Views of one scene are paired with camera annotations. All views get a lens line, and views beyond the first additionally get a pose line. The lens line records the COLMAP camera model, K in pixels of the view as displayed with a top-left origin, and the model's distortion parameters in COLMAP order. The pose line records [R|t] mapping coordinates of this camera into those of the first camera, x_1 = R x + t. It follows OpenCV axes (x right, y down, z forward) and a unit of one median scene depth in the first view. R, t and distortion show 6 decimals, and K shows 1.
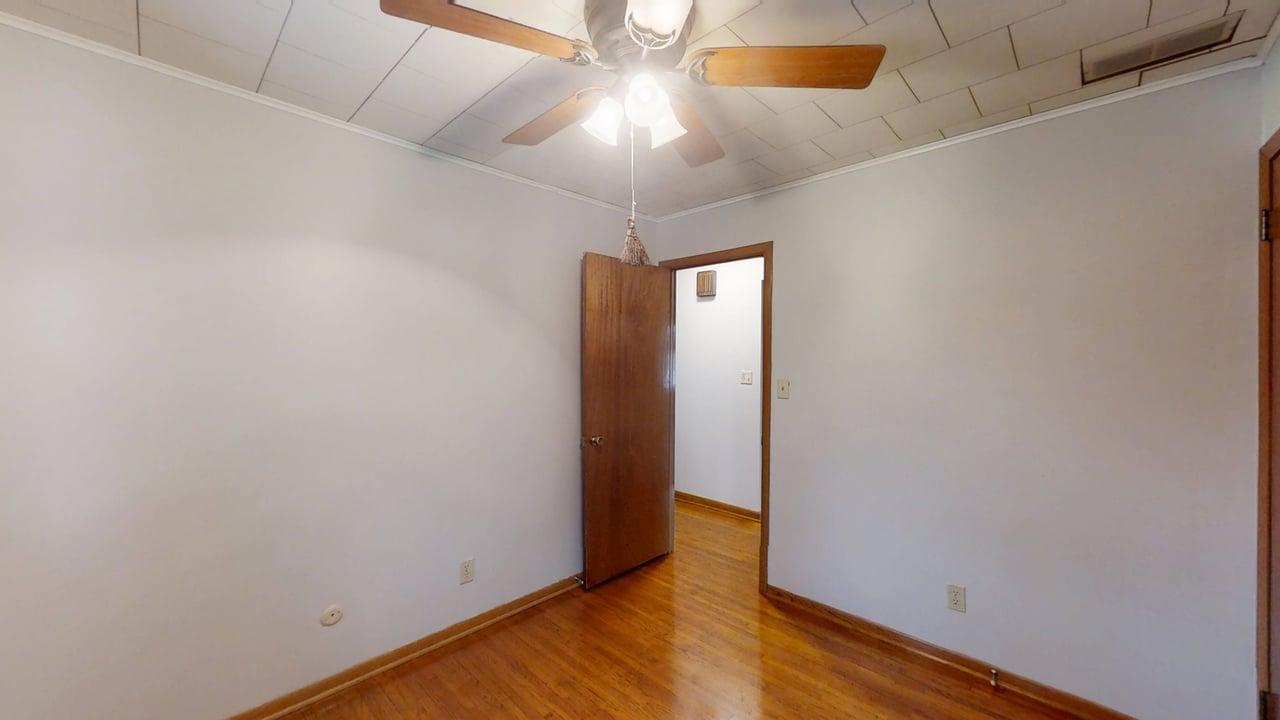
lens RADIAL K [[469.8, 0, 640.8], [0, 469.8, 360.9], [0, 0, 1]] dist [-0.000597, 0.000342]
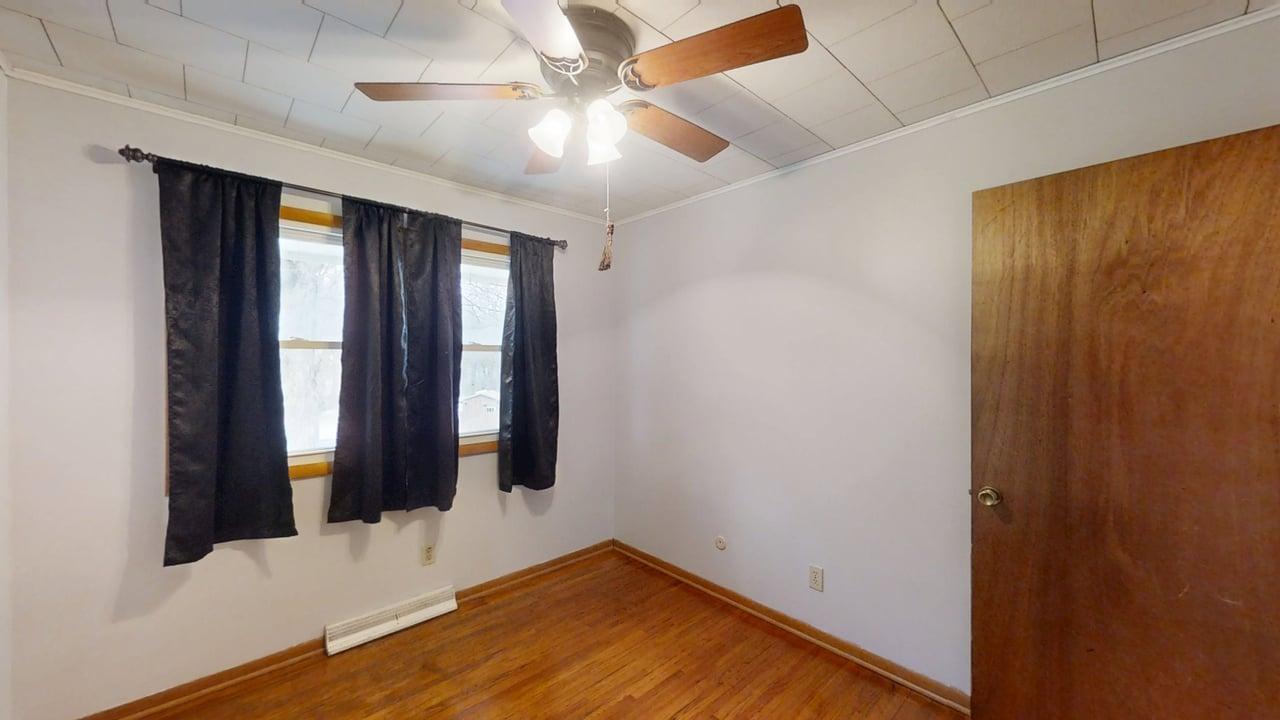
lens RADIAL K [[469.8, 0, 642.4], [0, 469.8, 358.2], [0, 0, 1]] dist [-0.000597, 0.000342]
pose [[-0.038429, -0.002334, -0.999259, 0.668819], [-0.014083, 0.999899, -0.001794, 0.000061], [0.999162, 0.014004, -0.038458, 0.729611]]
